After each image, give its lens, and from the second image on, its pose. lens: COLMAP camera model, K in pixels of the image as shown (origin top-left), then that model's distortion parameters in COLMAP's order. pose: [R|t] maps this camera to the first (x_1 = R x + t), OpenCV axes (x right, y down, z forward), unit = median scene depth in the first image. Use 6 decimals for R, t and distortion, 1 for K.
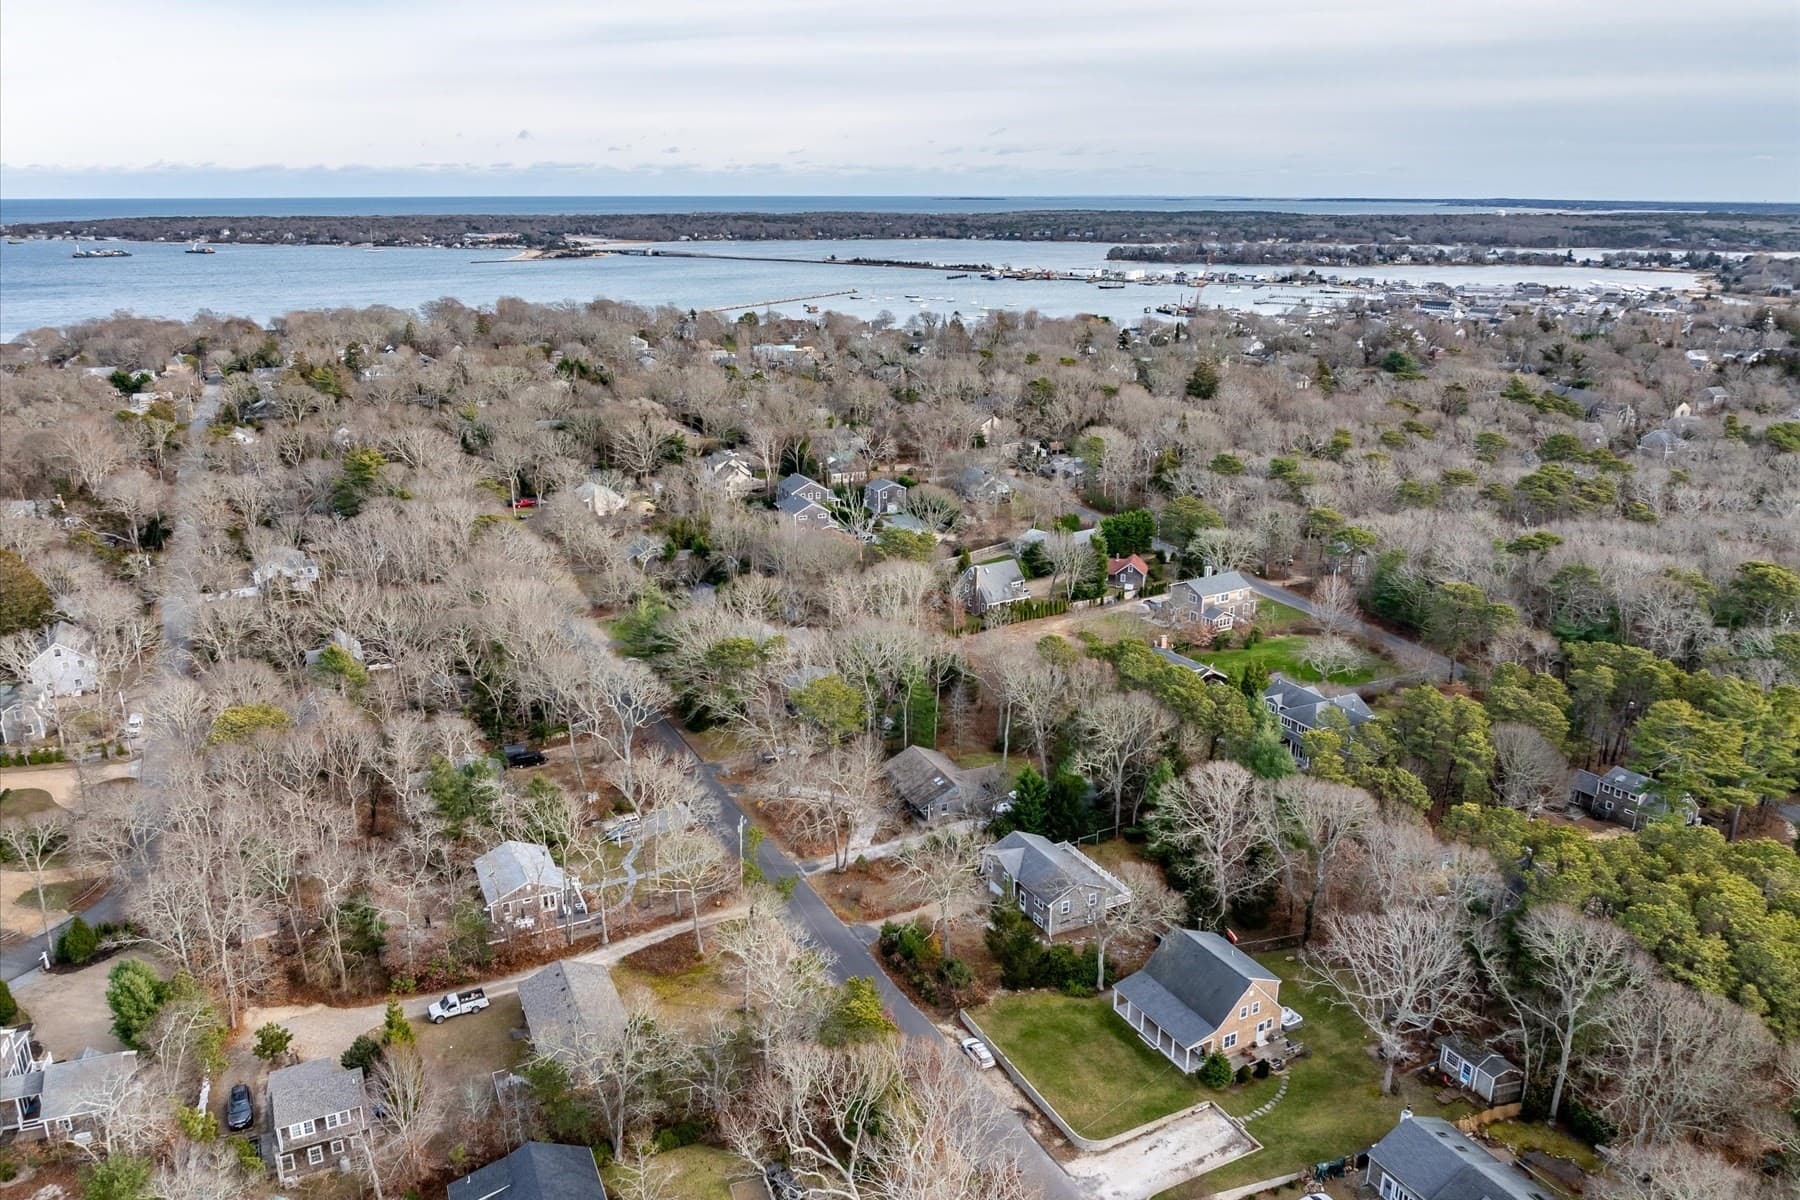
lens RADIAL K [[1273.1, 0, 901.6], [0, 1273.1, 595.6], [0, 0, 1]] dist [-0.021917, 0.001678]
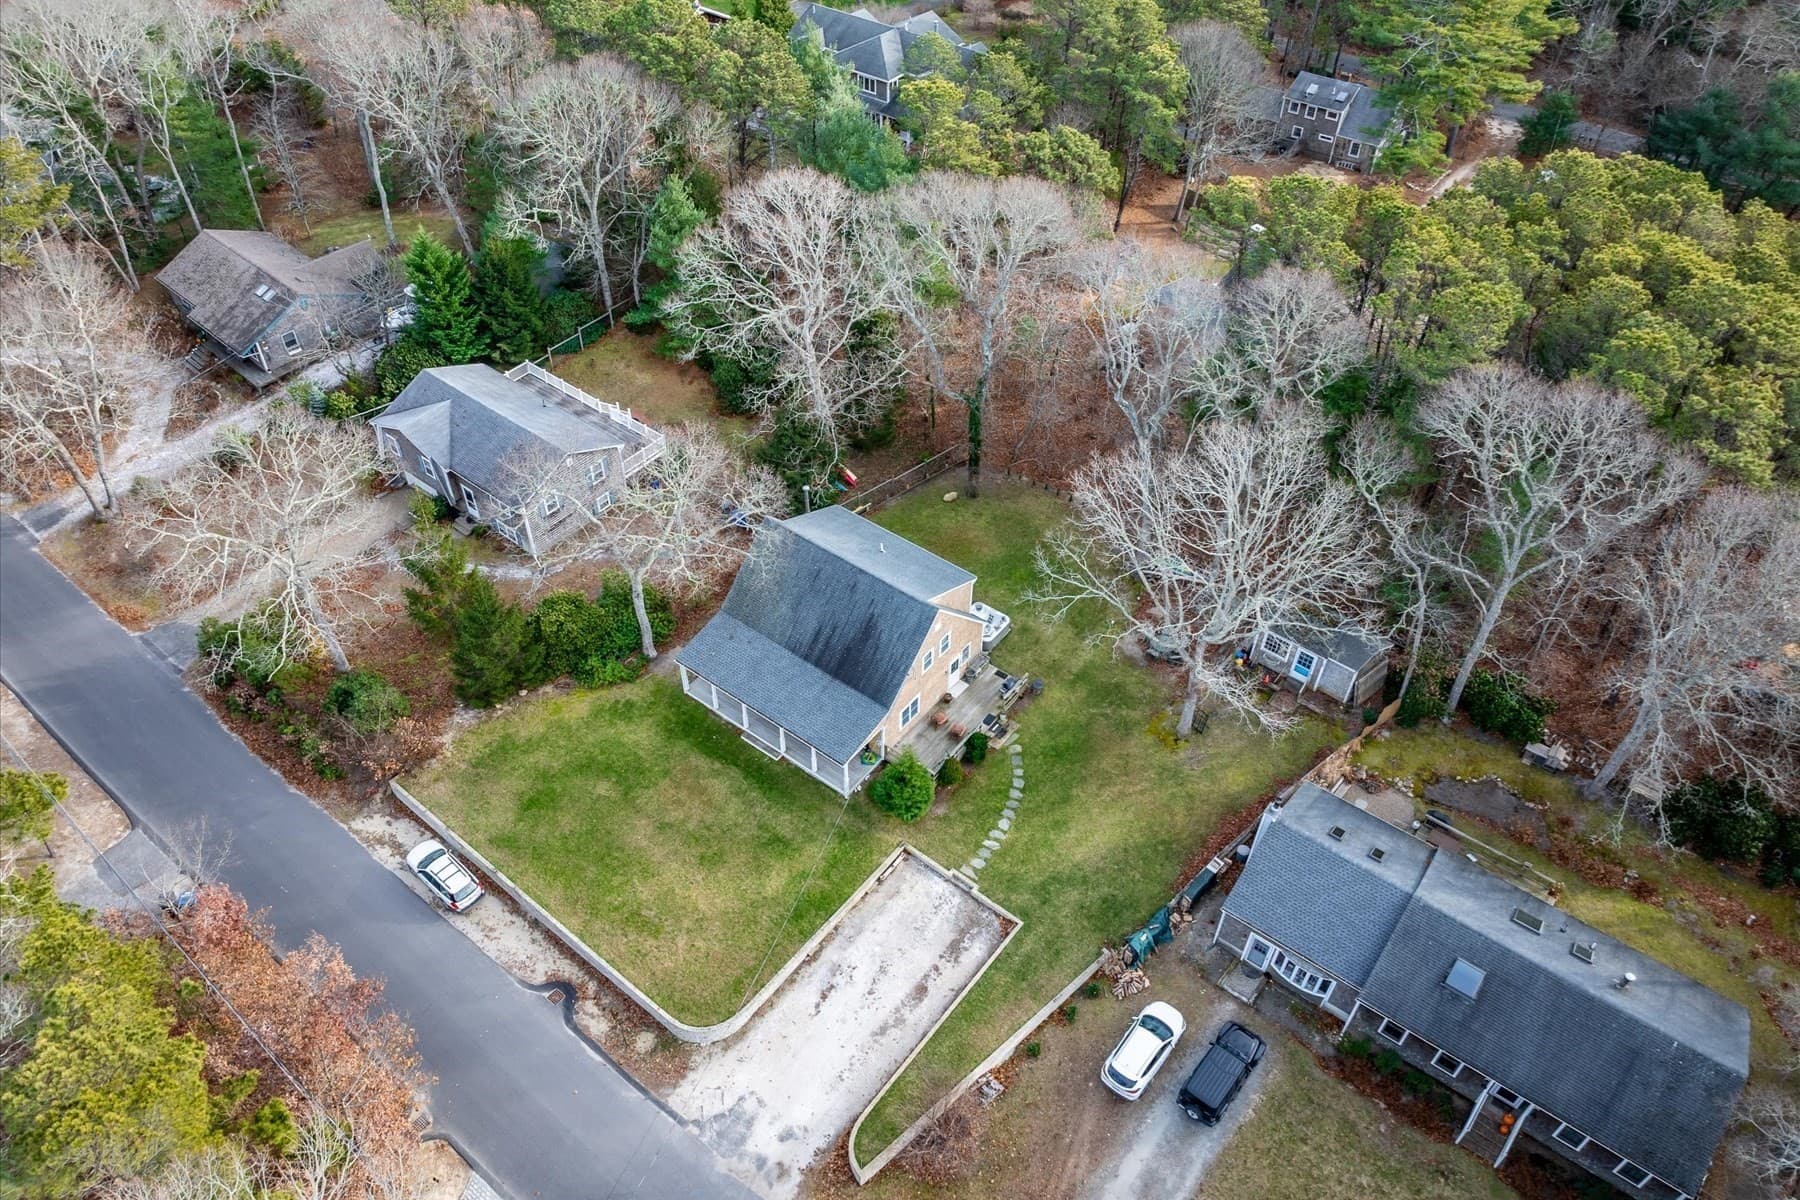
lens RADIAL K [[1273.1, 0, 901.6], [0, 1273.1, 595.6], [0, 0, 1]] dist [-0.021917, 0.001678]
pose [[0.908040, -0.280202, 0.311367, 0.085524], [0.109438, 0.876204, 0.469351, 0.044793], [-0.404334, -0.392115, 0.826293, 0.484636]]
